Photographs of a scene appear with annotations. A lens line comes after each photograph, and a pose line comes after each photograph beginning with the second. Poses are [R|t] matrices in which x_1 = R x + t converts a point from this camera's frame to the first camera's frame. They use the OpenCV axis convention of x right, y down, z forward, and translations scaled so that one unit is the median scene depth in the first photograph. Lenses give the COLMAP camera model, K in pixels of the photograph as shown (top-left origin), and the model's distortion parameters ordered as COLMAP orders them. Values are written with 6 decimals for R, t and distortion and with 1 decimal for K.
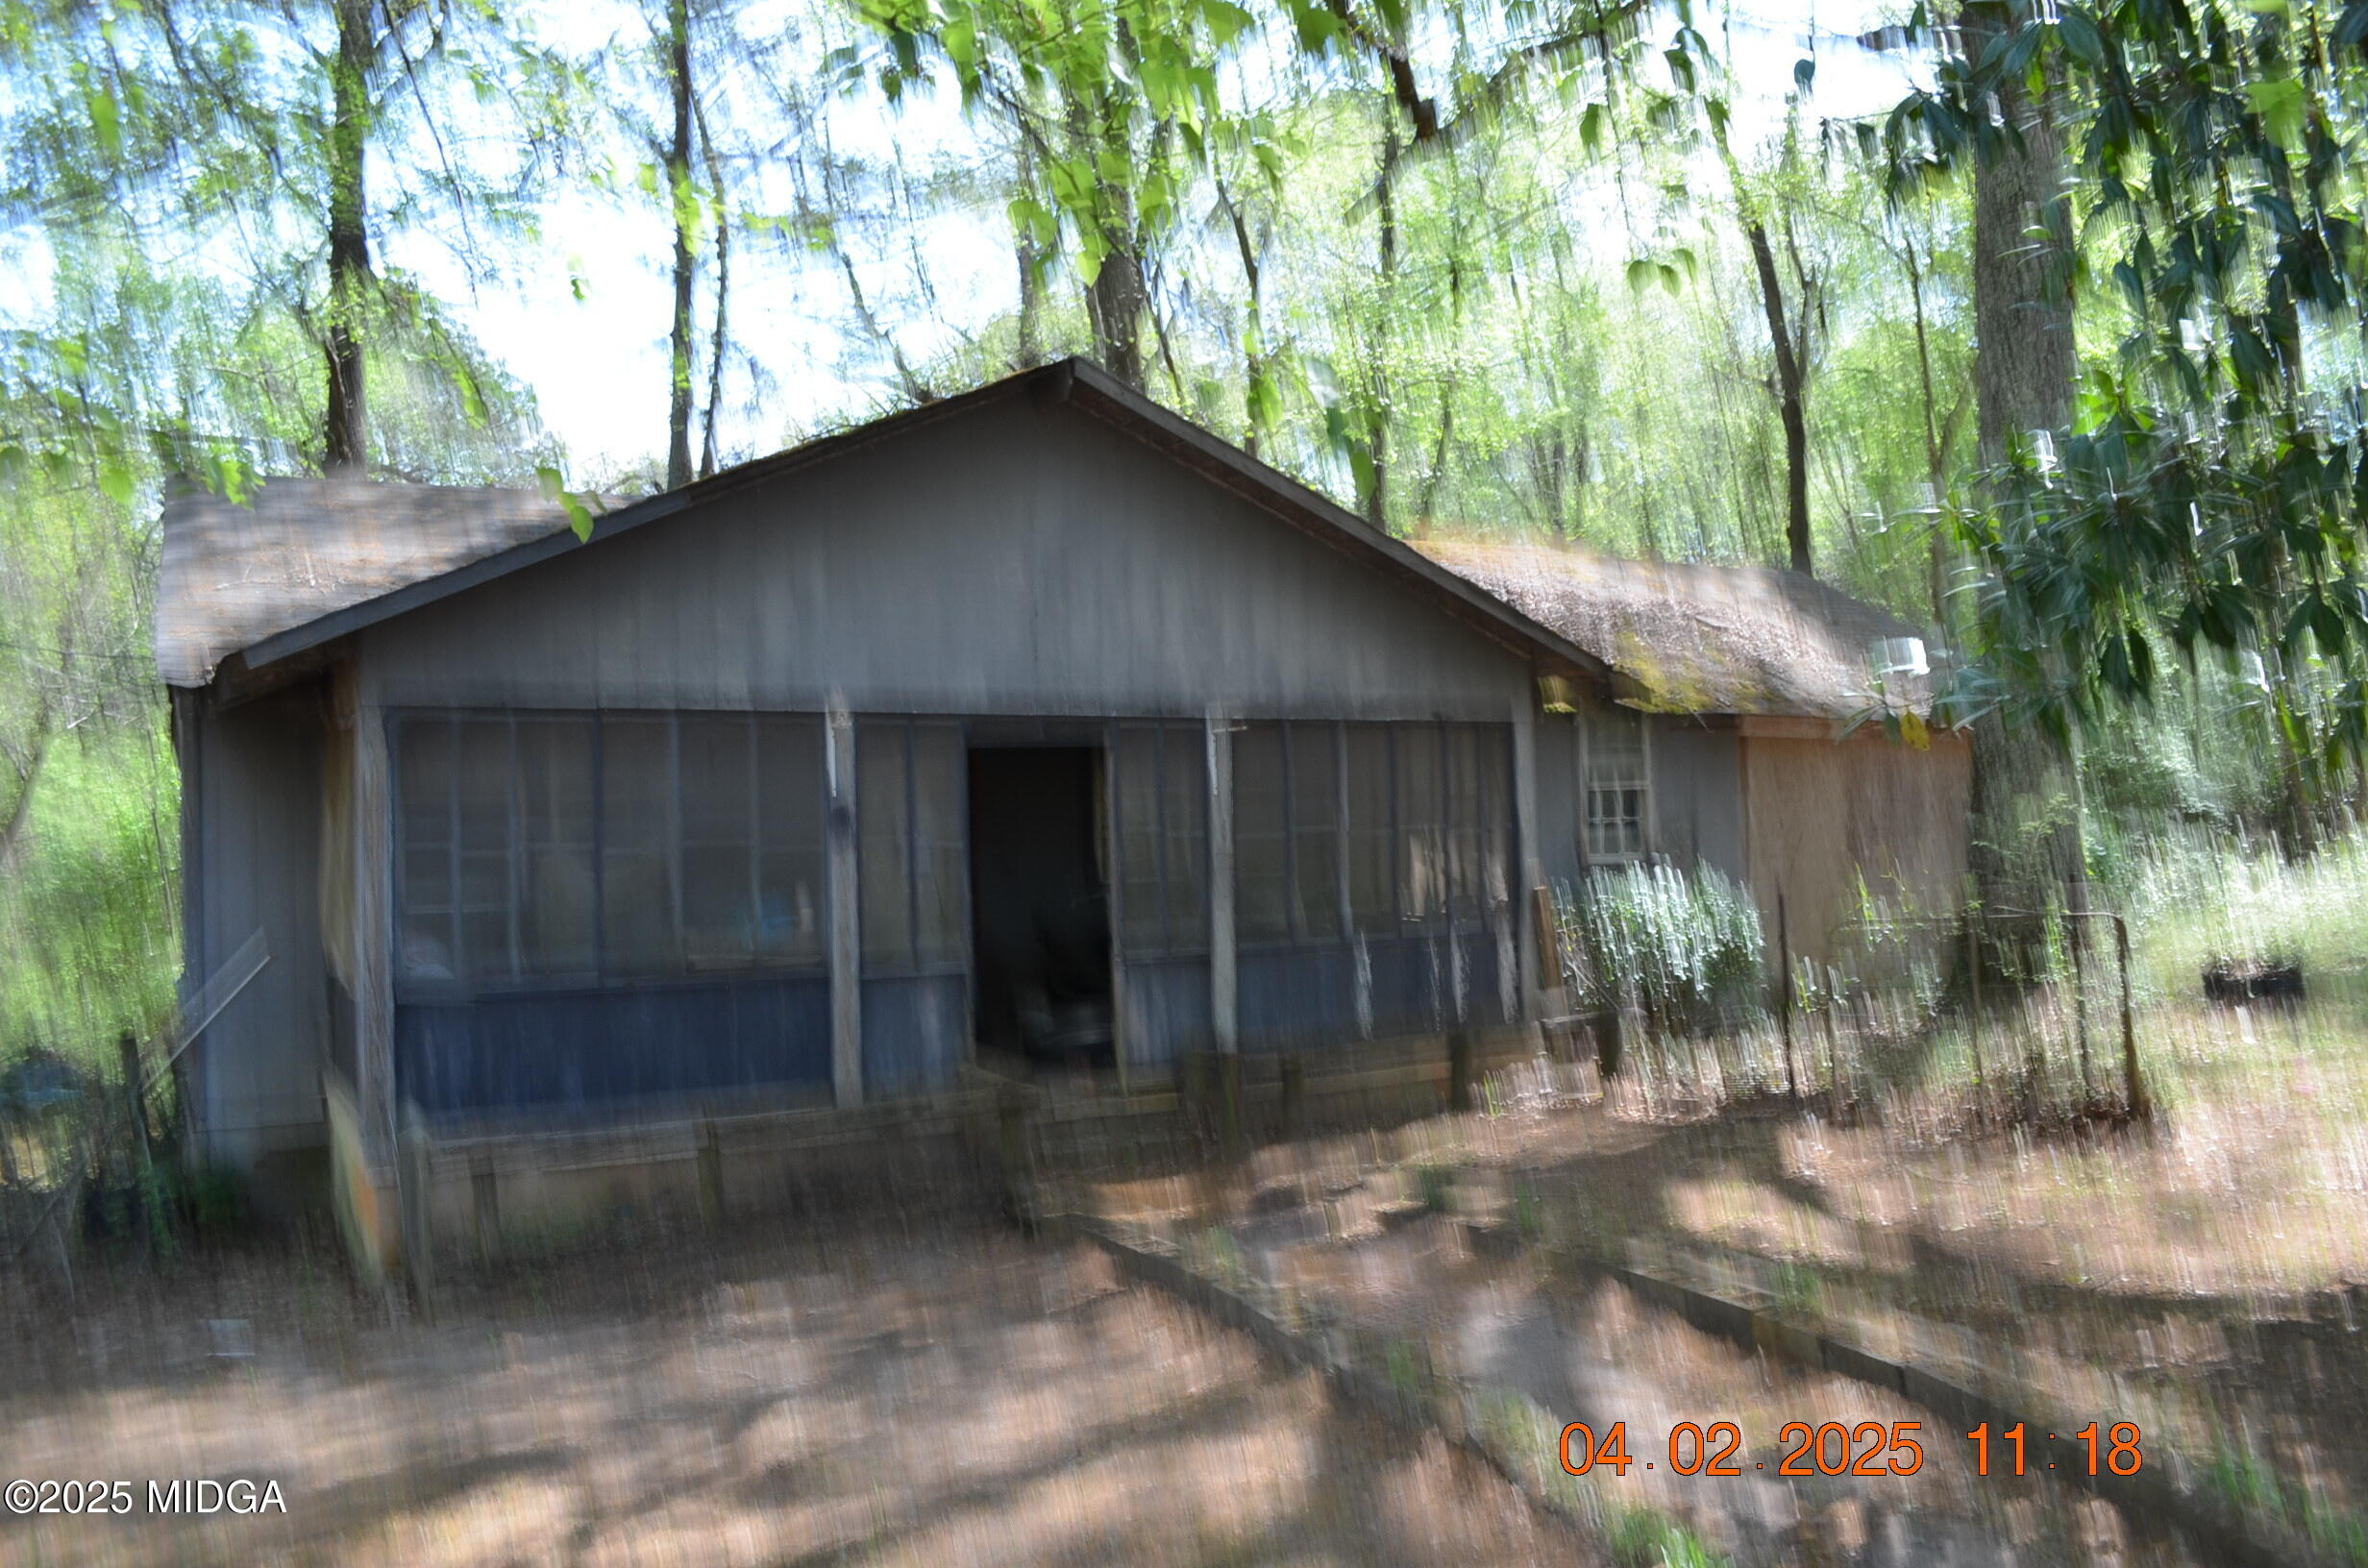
lens RADIAL K [[1875.5, 0, 1225.1], [0, 1875.5, 778.4], [0, 0, 1]] dist [-0.084831, 0.013425]
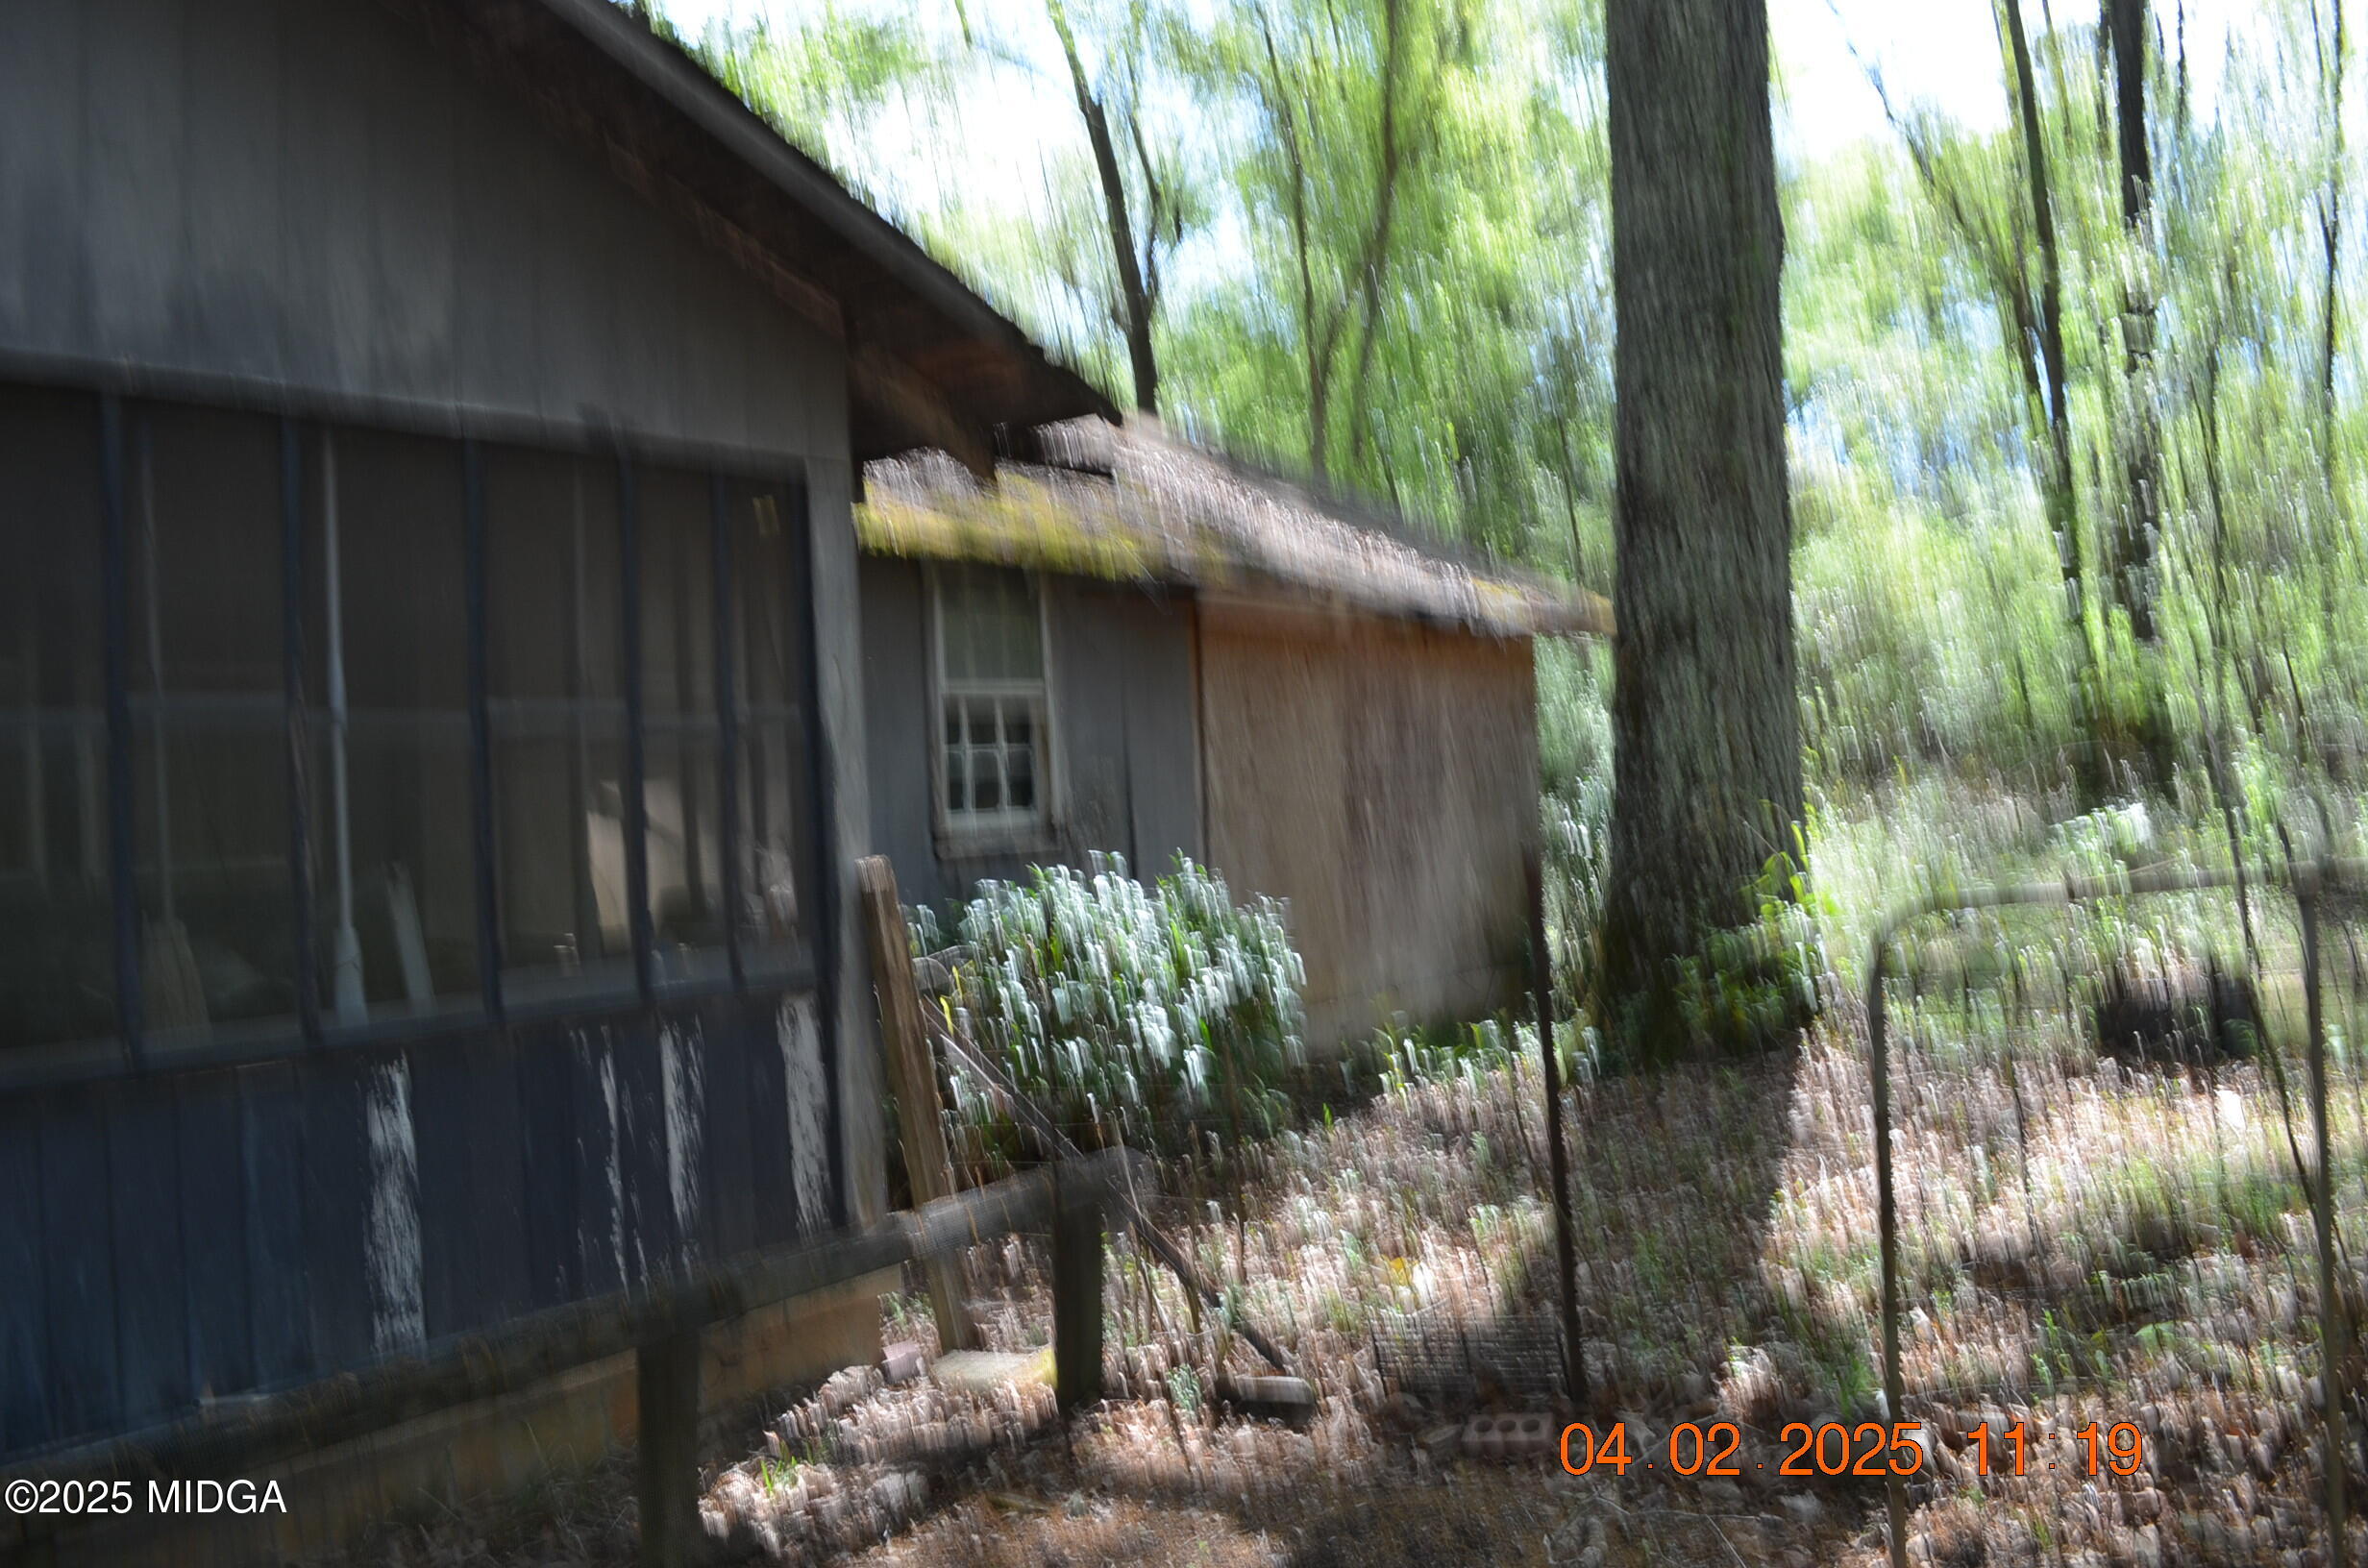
lens RADIAL K [[1875.5, 0, 1225.1], [0, 1875.5, 778.4], [0, 0, 1]] dist [-0.084831, 0.013425]
pose [[0.931746, -0.019431, 0.362590, 0.081970], [0.027416, 0.999481, -0.016889, 0.041191], [-0.362074, 0.025677, 0.931796, 0.529042]]
